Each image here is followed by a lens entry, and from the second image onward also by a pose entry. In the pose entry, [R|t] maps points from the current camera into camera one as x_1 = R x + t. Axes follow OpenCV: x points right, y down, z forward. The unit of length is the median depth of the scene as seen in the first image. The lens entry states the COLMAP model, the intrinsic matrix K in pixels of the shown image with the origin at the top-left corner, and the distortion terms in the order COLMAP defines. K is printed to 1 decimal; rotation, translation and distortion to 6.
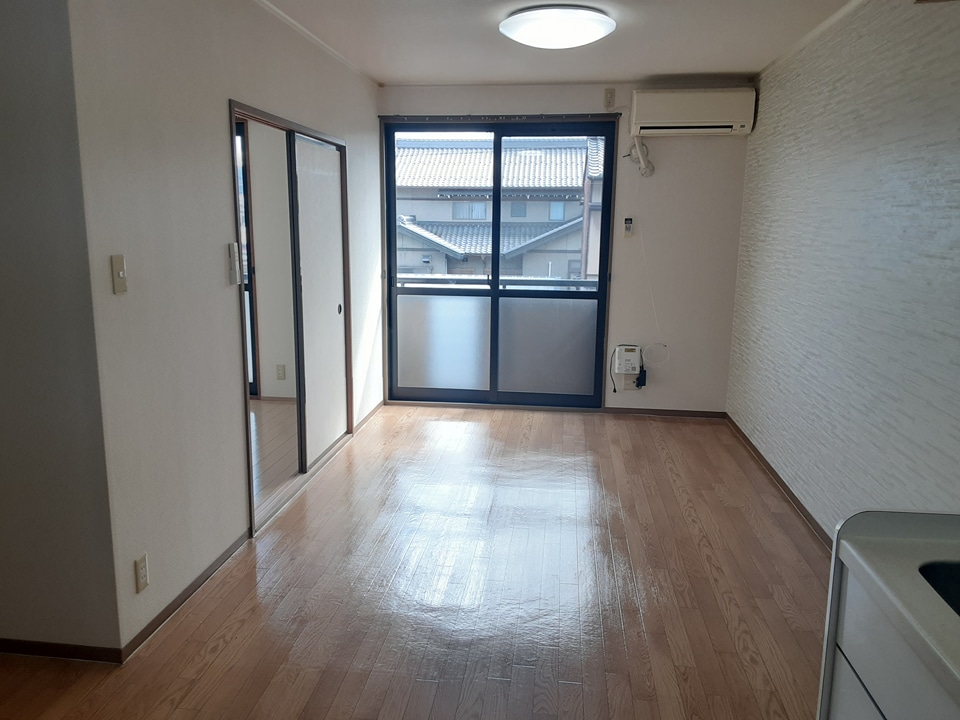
lens RADIAL K [[765.0, 0, 474.0], [0, 765.0, 368.0], [0, 0, 1]] dist [0.080685, -0.105752]
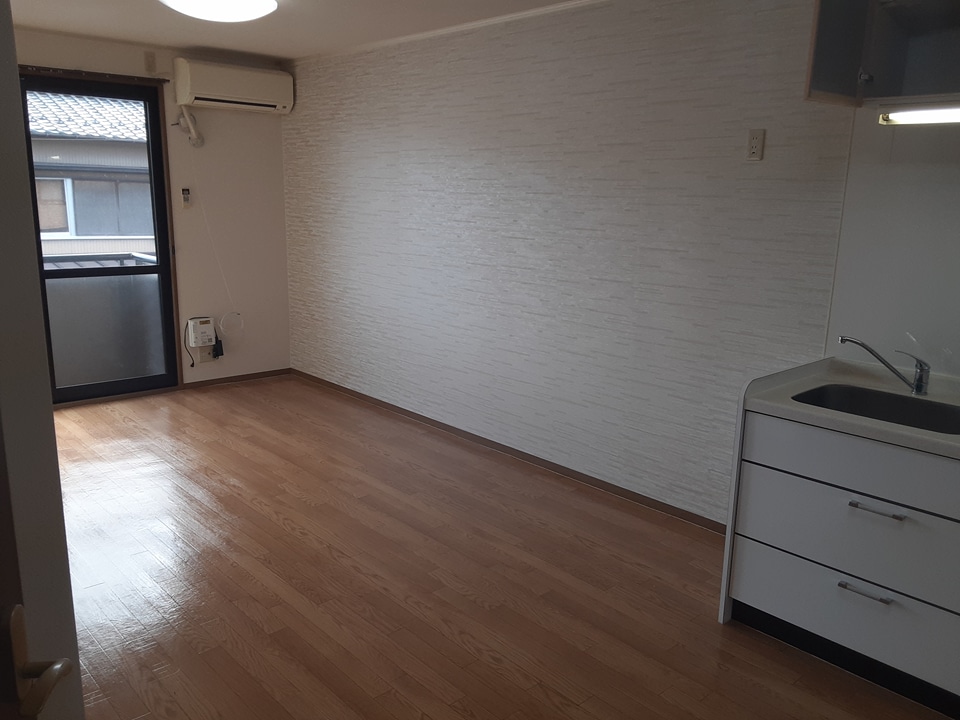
lens RADIAL K [[765.0, 0, 478.0], [0, 765.0, 358.3], [0, 0, 1]] dist [0.080685, -0.105752]
pose [[0.650406, -0.155559, 0.743488, -0.323108], [0.129928, 0.987164, 0.092881, -0.024435], [-0.748392, 0.036190, 0.662268, 0.074940]]
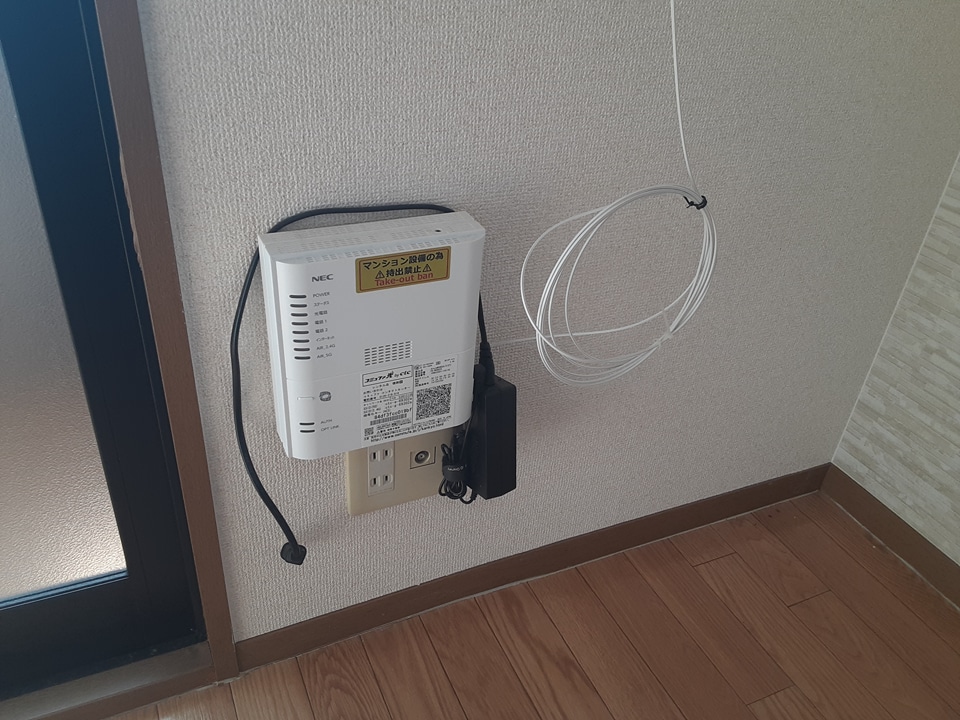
lens RADIAL K [[765.0, 0, 478.9], [0, 765.0, 361.0], [0, 0, 1]] dist [0.080685, -0.105752]
pose [[0.852134, -0.243155, 0.463404, 0.162701], [0.038350, 0.912136, 0.408090, -0.055870], [-0.521916, -0.329976, 0.786587, 0.922166]]
